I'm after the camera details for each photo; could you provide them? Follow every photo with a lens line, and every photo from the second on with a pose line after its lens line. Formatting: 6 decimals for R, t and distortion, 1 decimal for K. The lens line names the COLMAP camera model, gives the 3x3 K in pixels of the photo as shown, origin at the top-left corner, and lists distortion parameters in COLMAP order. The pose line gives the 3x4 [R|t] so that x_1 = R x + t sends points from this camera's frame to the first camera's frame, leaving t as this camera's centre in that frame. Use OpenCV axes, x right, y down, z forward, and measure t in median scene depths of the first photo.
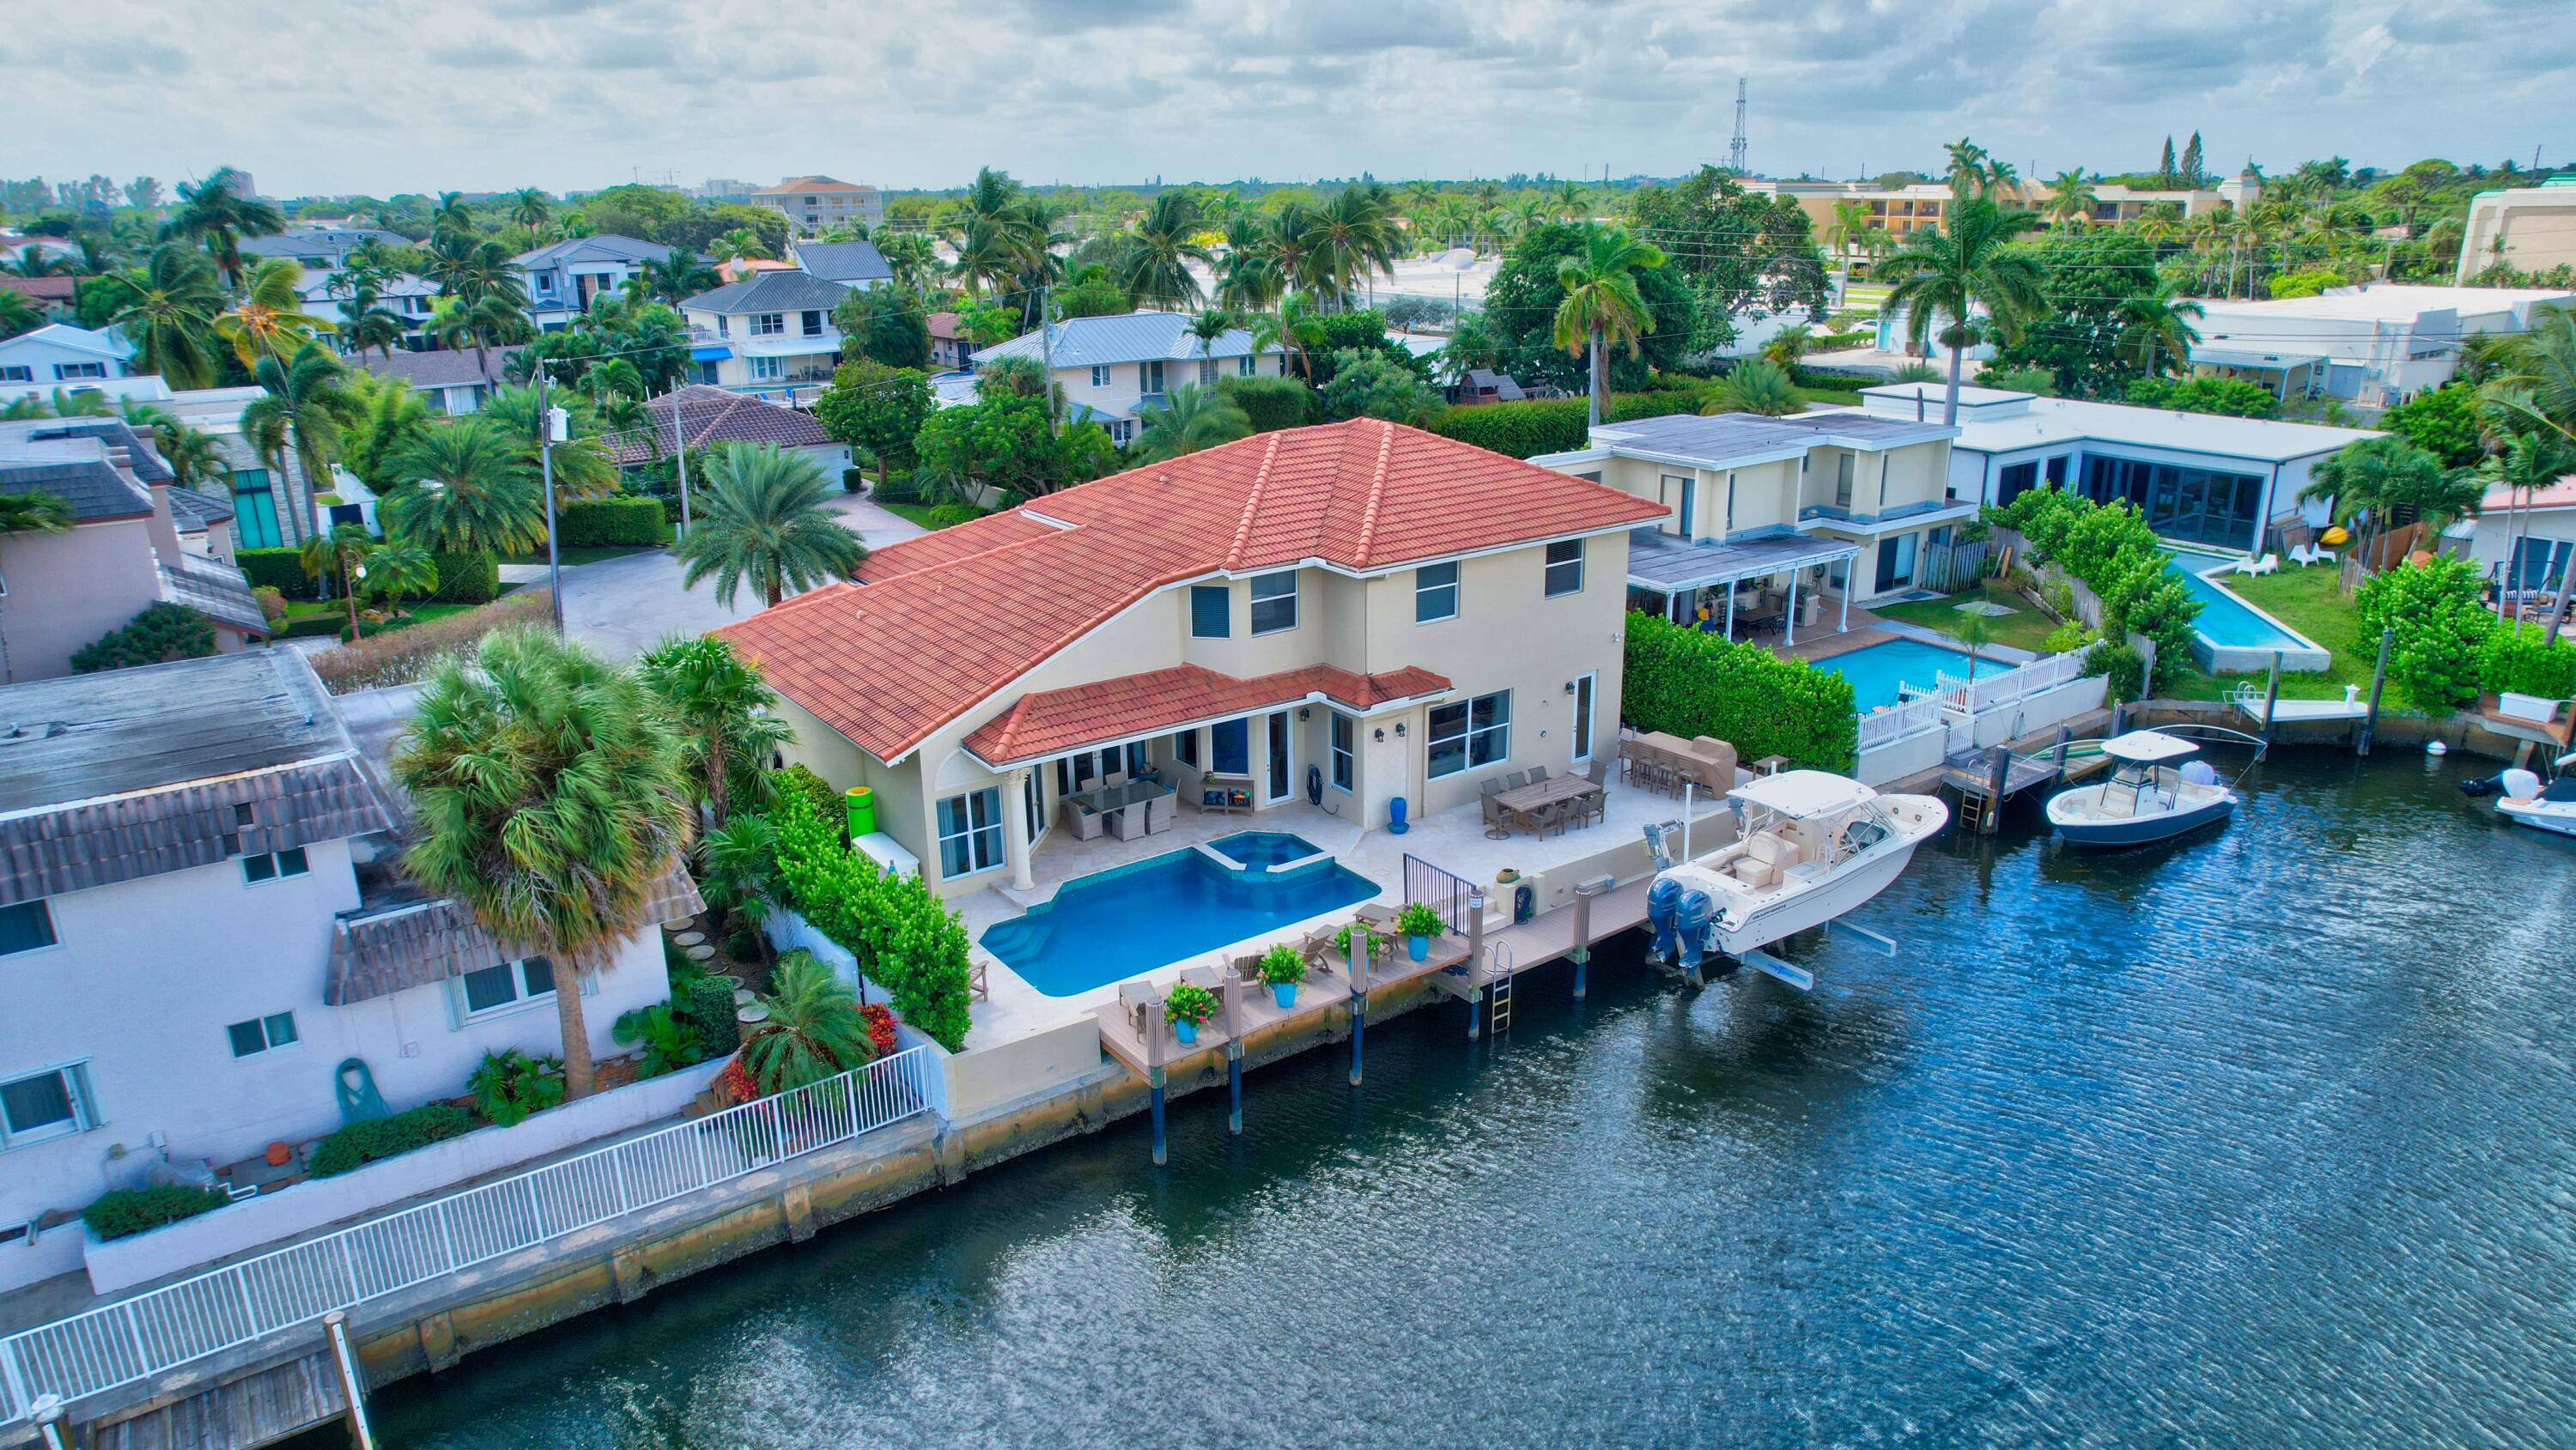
lens RADIAL K [[1650.0, 0, 1294.3], [0, 1650.0, 713.7], [0, 0, 1]] dist [-0.077125, 0.068739]
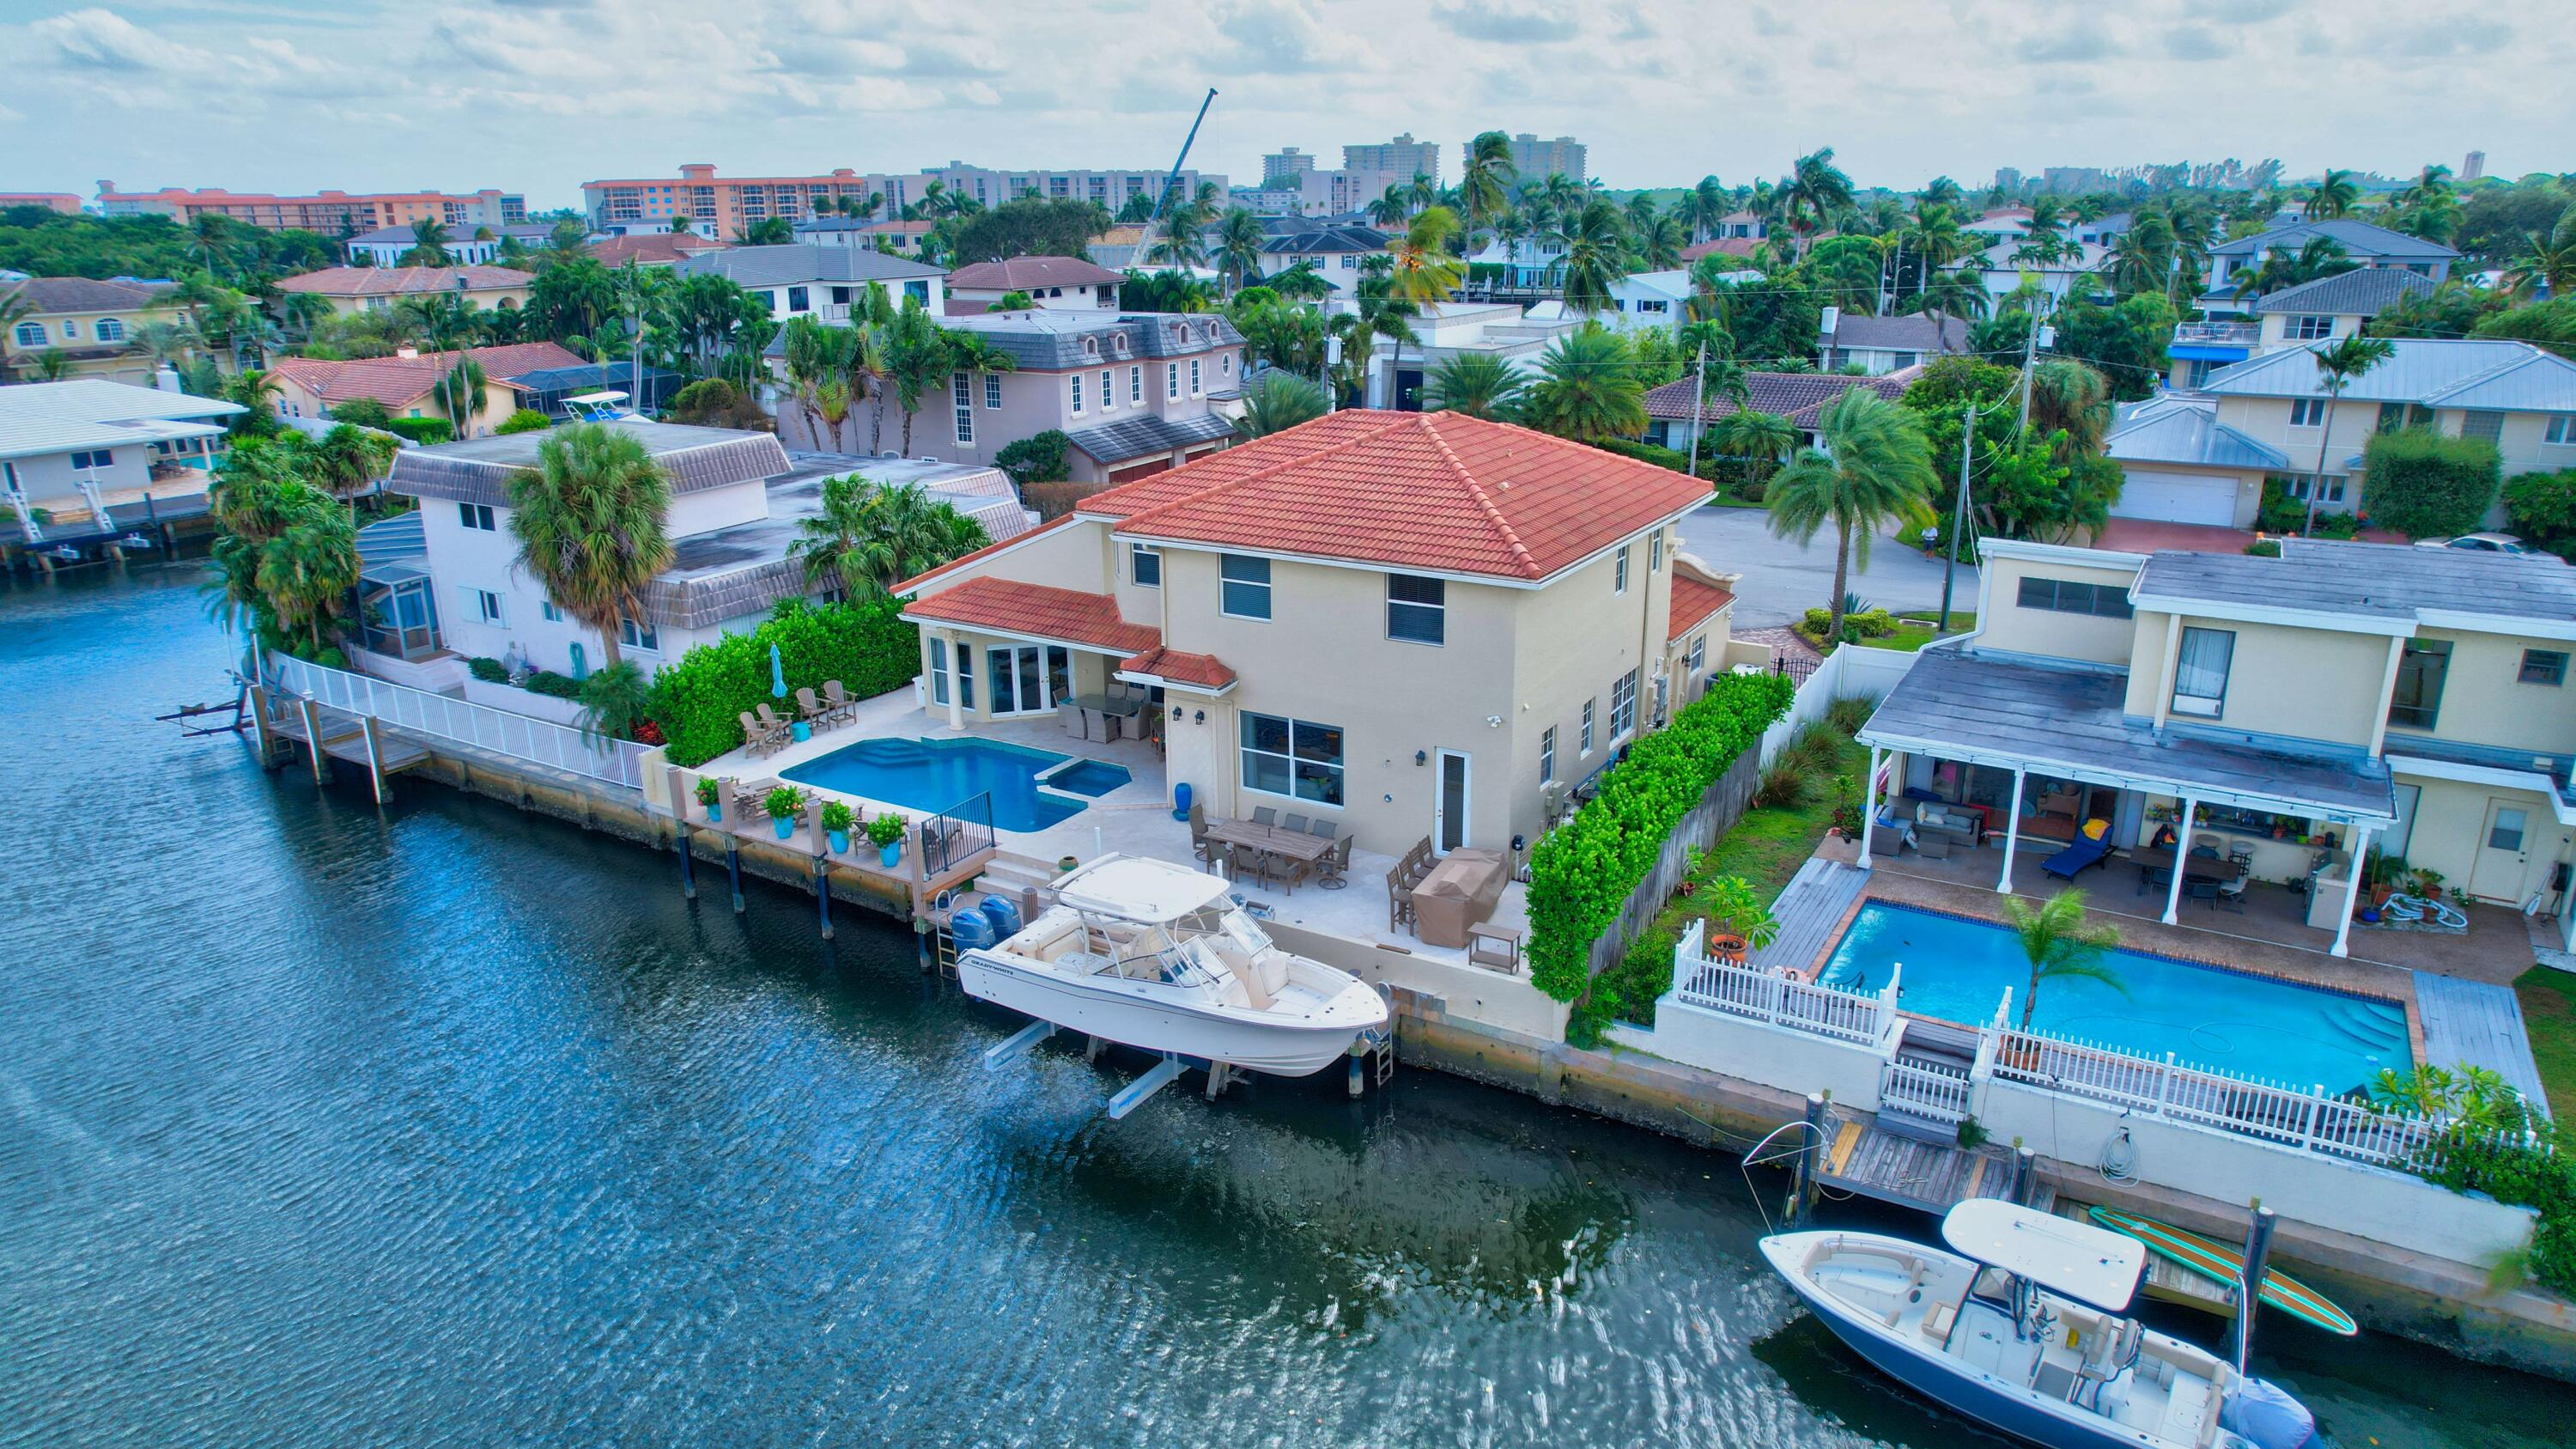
lens RADIAL K [[1650.5, 0, 1283.2], [0, 1650.5, 741.7], [0, 0, 1]] dist [-0.077125, 0.068739]
pose [[0.393144, 0.300201, -0.869090, 0.895200], [-0.277855, 0.939799, 0.198934, -0.176154], [0.876490, 0.163271, 0.452888, 0.588745]]
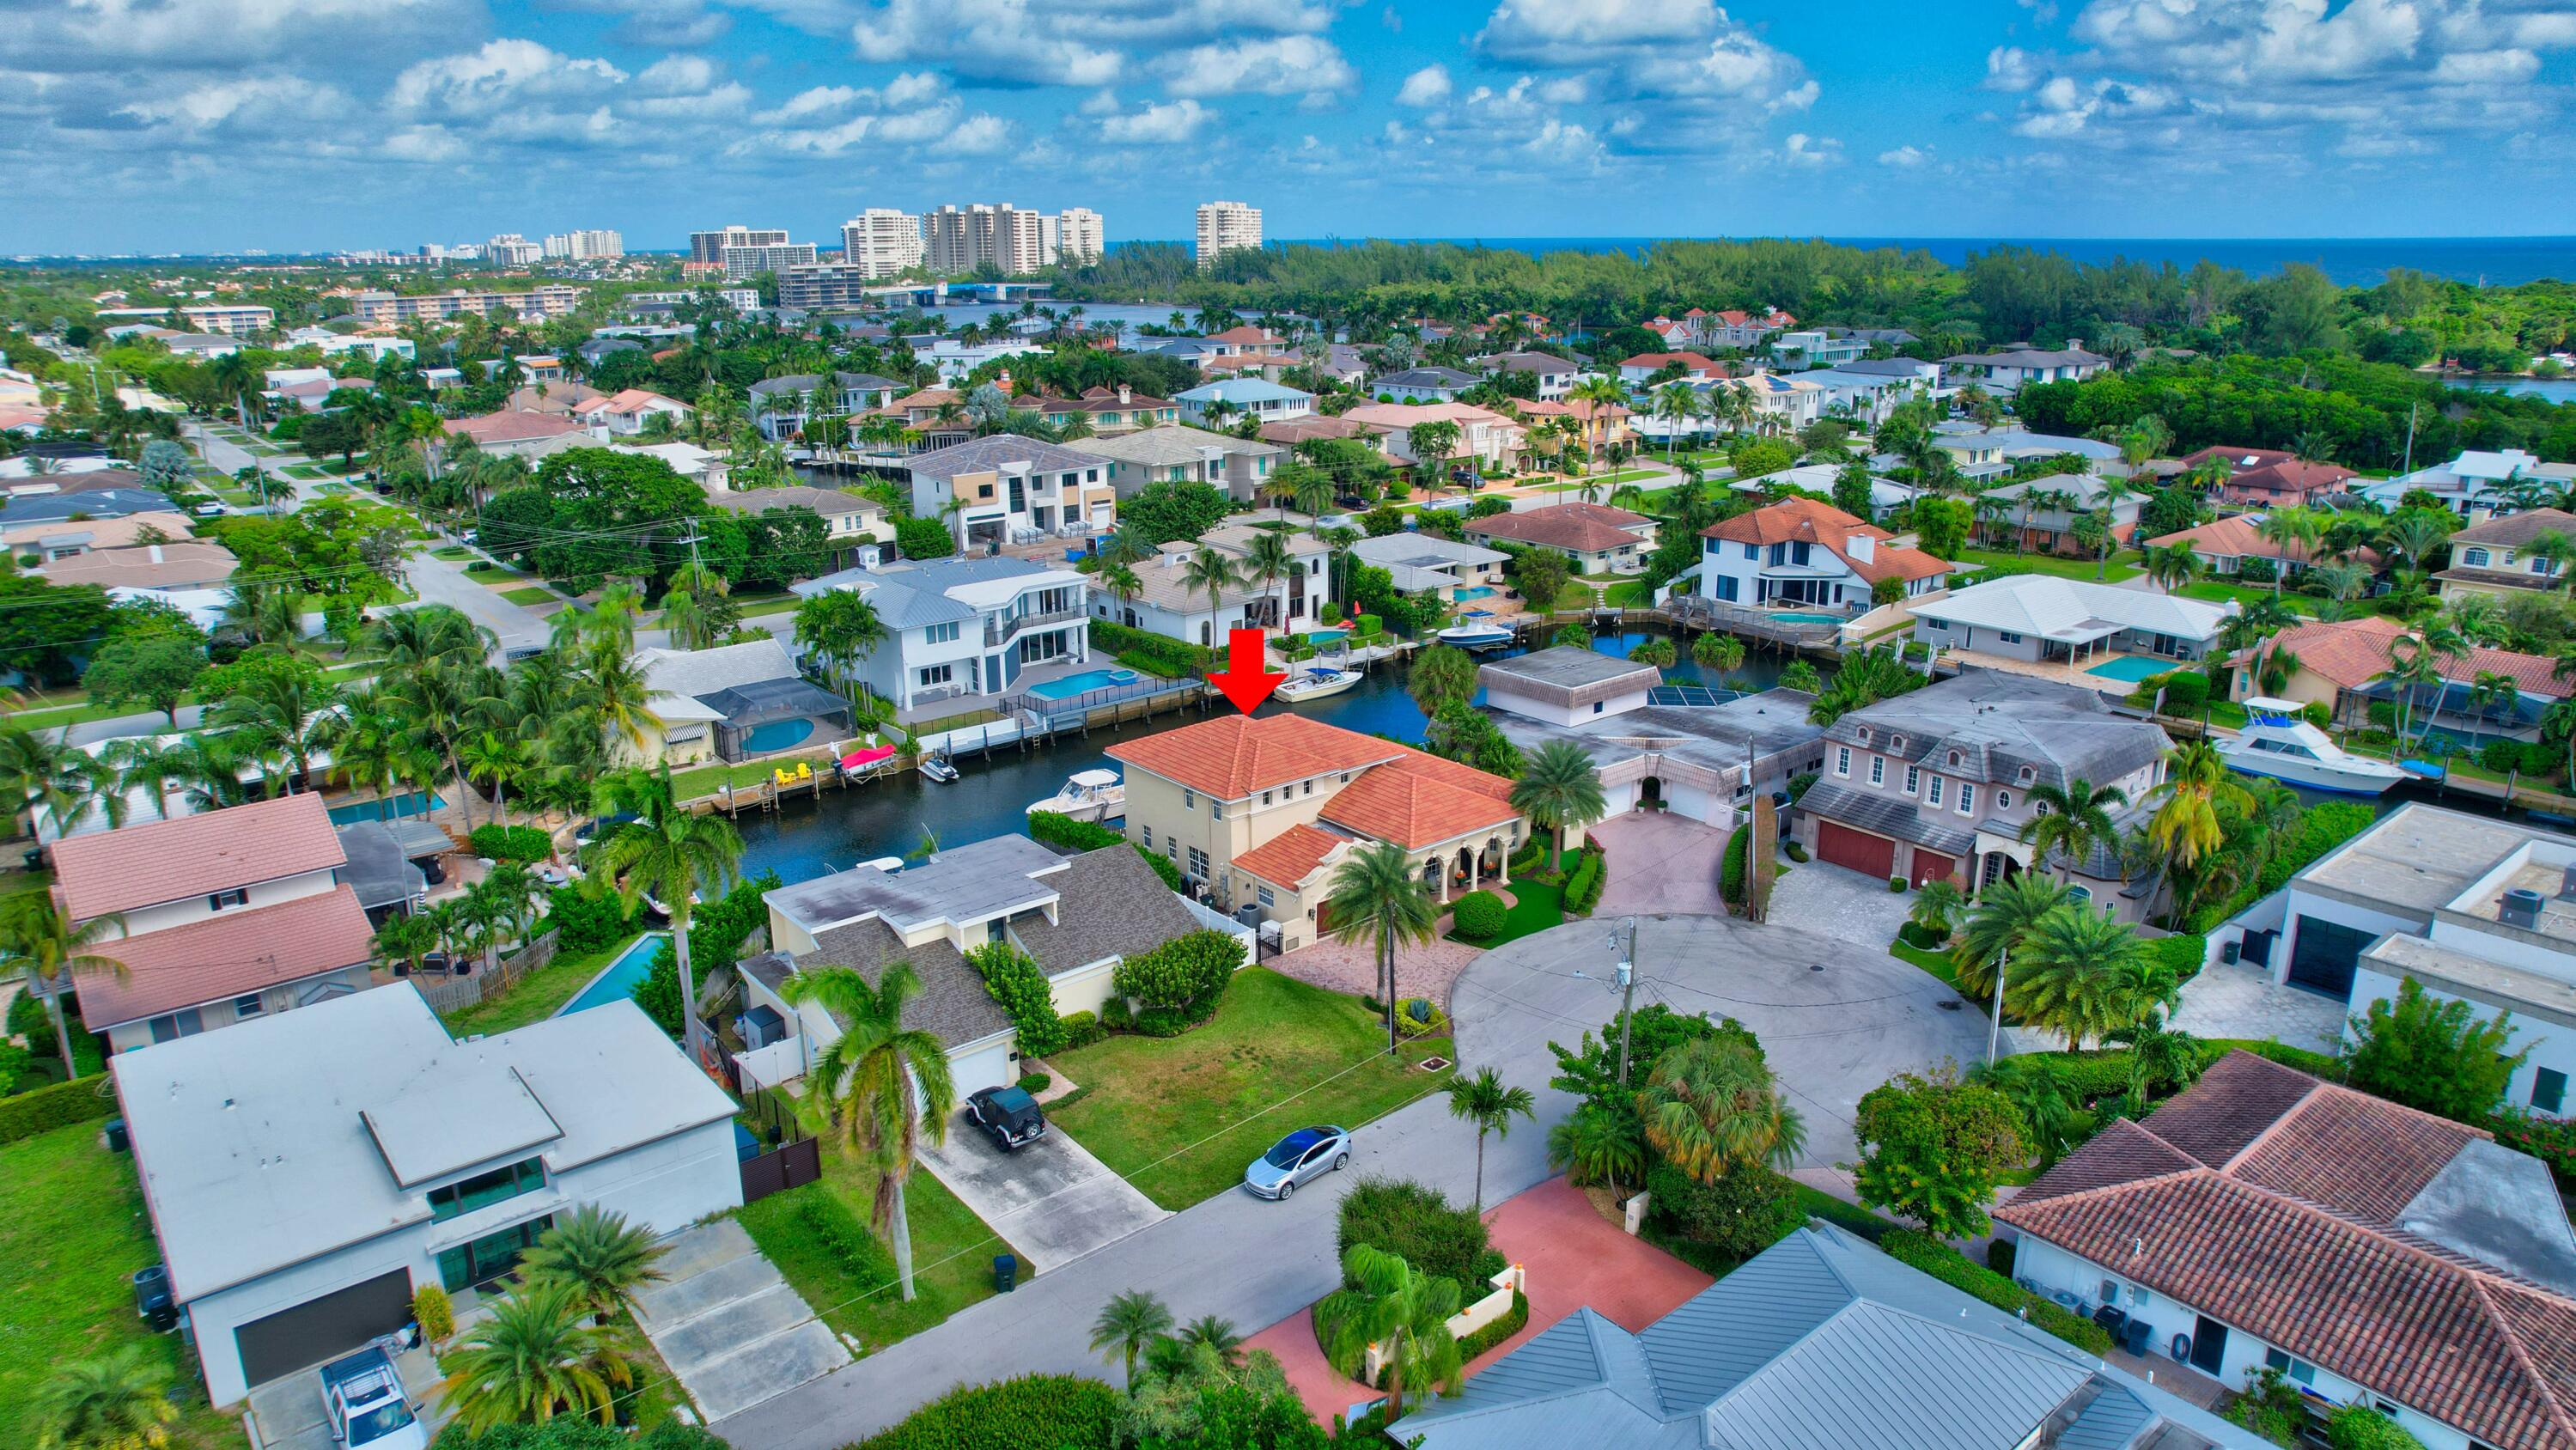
lens RADIAL K [[1650.3, 0, 1292.1], [0, 1650.3, 732.5], [0, 0, 1]] dist [-0.077125, 0.068739]
pose [[-0.997568, 0.040149, -0.056975, 0.120456], [0.000492, 0.821460, 0.570266, -1.462071], [0.069698, 0.568851, -0.819482, 2.924921]]
